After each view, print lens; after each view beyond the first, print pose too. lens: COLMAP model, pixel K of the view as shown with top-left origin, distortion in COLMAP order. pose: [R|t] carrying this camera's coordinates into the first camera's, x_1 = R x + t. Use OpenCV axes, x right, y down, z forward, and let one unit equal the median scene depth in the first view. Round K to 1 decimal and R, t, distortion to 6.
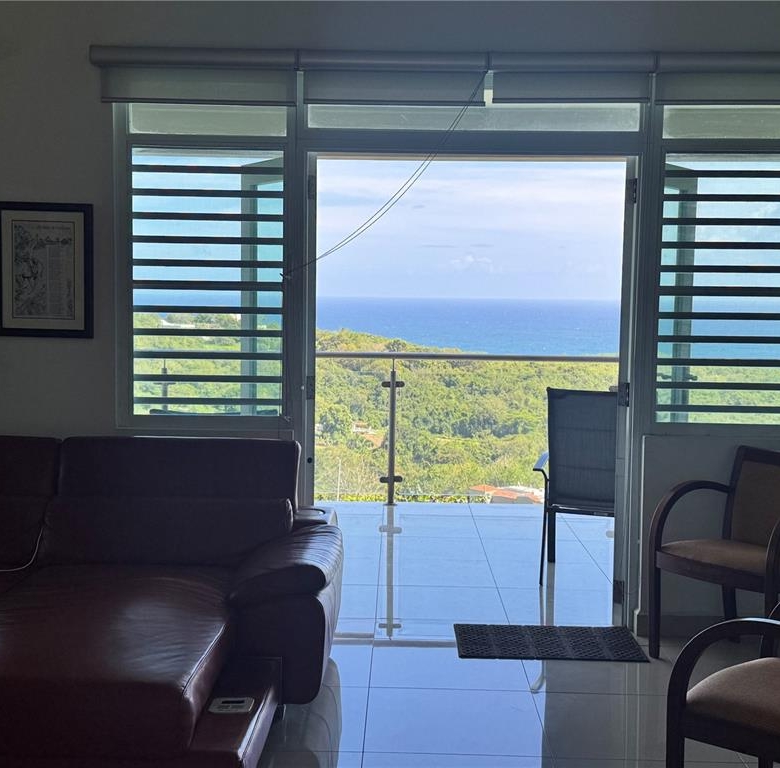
lens RADIAL K [[1160.1, 0, 377.5], [0, 1160.1, 380.5], [0, 0, 1]] dist [0.151280, -0.048766]
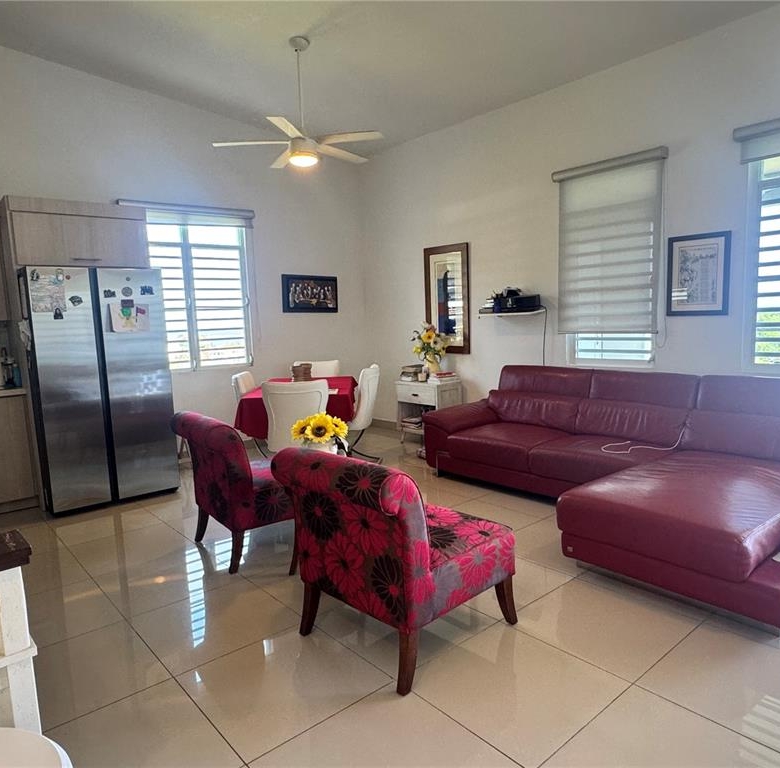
lens RADIAL K [[580.8, 0, 385.6], [0, 580.8, 387.7], [0, 0, 1]] dist [-0.001149, 0.004153]
pose [[0.664033, 0.051619, -0.745919, 0.044619], [-0.008675, 0.998079, 0.061346, 0.018468], [0.747653, -0.034265, 0.663205, 0.113071]]
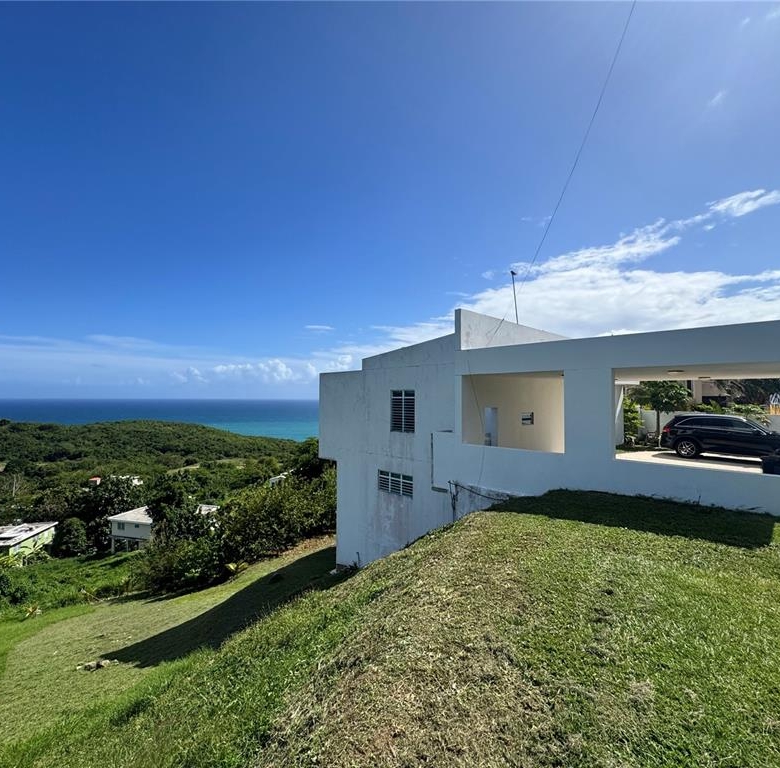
lens RADIAL K [[409.3, 0, 390.6], [0, 409.3, 383.9], [0, 0, 1]] dist [0.000642, -0.000603]
pose [[0.698264, 0.012805, 0.715726, -3.285432], [0.059972, 0.995278, -0.076316, -0.066706], [-0.713324, 0.096212, 0.694199, -1.458180]]
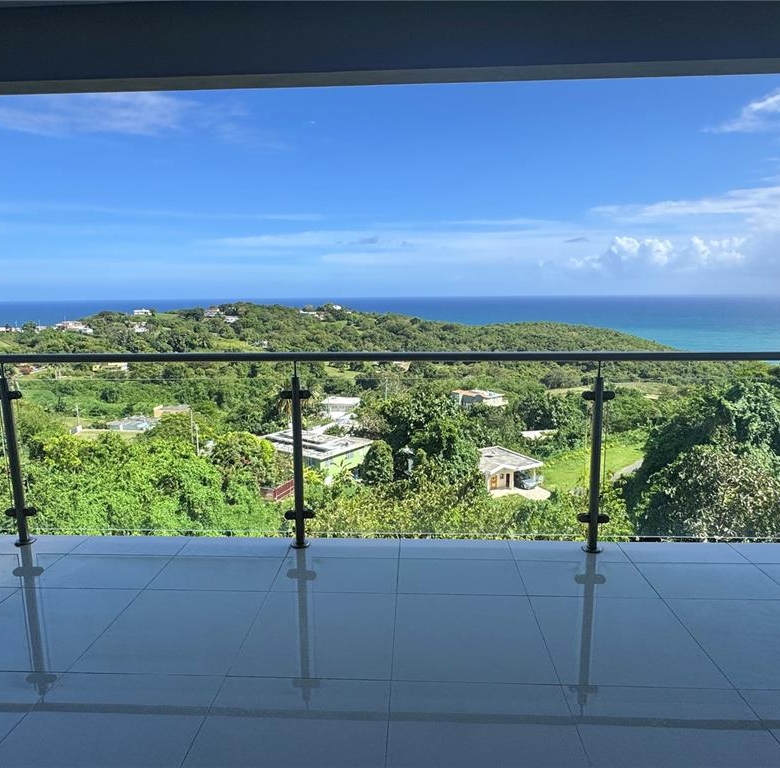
lens RADIAL K [[564.7, 0, 390.0], [0, 564.7, 384.0], [0, 0, 1]] dist [-0.001665, 0.002911]
pose [[0.999347, -0.017805, -0.031431, 0.137137], [0.020306, 0.996497, 0.081131, -0.050172], [0.029876, -0.081716, 0.996208, 1.004071]]
